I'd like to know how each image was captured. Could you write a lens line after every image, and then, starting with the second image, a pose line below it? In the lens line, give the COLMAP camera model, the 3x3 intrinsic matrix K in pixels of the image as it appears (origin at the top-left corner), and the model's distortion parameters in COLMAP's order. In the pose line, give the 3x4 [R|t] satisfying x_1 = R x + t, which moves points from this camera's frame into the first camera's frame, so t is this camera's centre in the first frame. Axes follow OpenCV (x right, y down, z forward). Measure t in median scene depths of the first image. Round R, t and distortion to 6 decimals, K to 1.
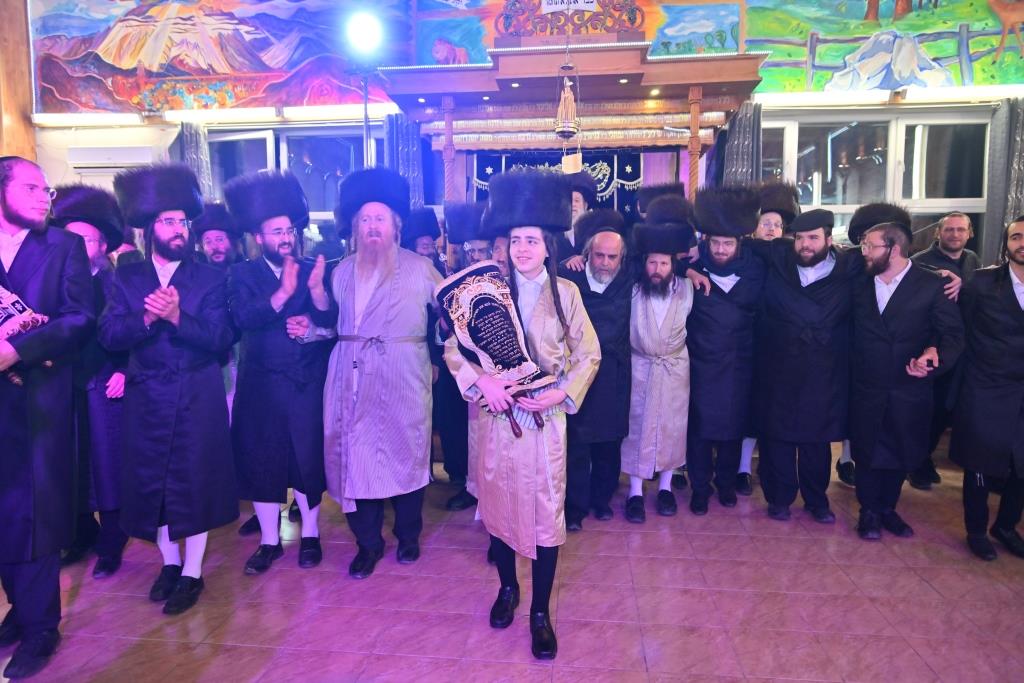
lens RADIAL K [[672.8, 0, 517.0], [0, 672.8, 342.2], [0, 0, 1]] dist [0.006496, -0.003334]
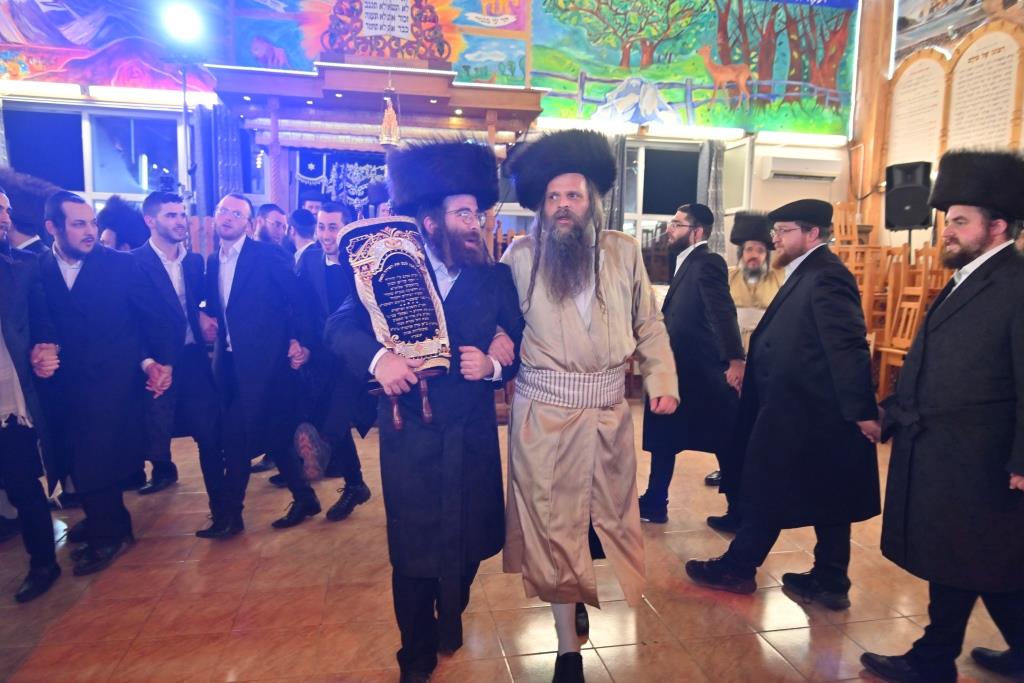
lens RADIAL K [[672.8, 0, 518.8], [0, 672.8, 344.9], [0, 0, 1]] dist [0.006496, -0.003334]
pose [[0.952767, -0.012038, 0.303465, -0.053153], [0.003917, 0.999618, 0.027353, 0.008029], [-0.303678, -0.024872, 0.952450, -0.154563]]
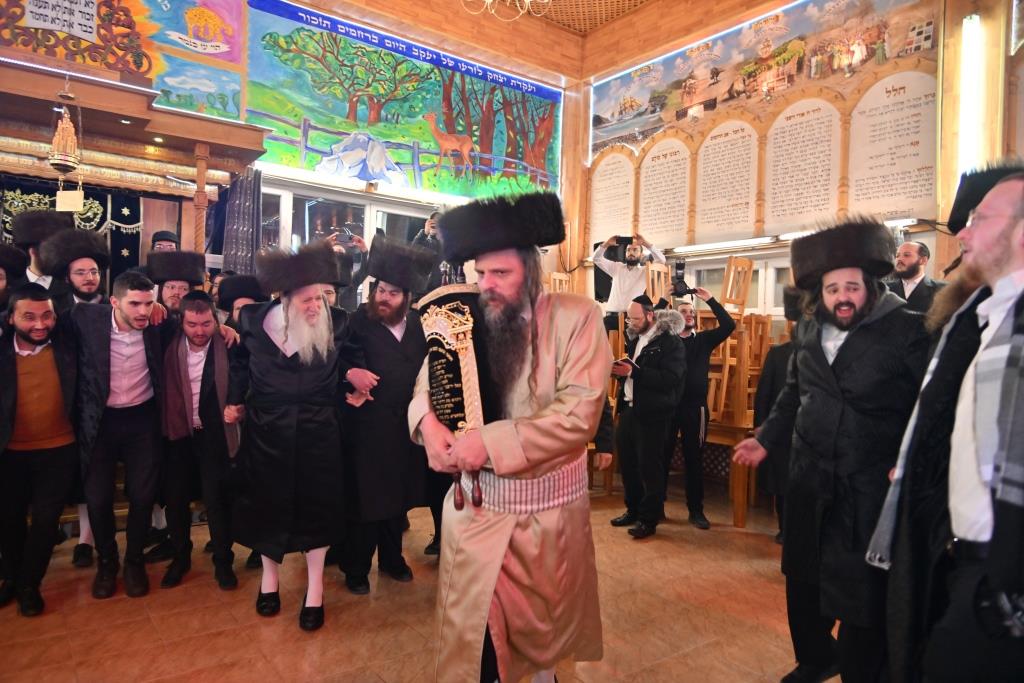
lens RADIAL K [[672.8, 0, 509.4], [0, 672.8, 342.2], [0, 0, 1]] dist [0.006496, -0.003334]
pose [[0.738167, 0.026594, 0.674094, -0.064476], [0.022518, 0.997695, -0.064019, -0.000916], [-0.674243, 0.062436, 0.735866, -0.046515]]
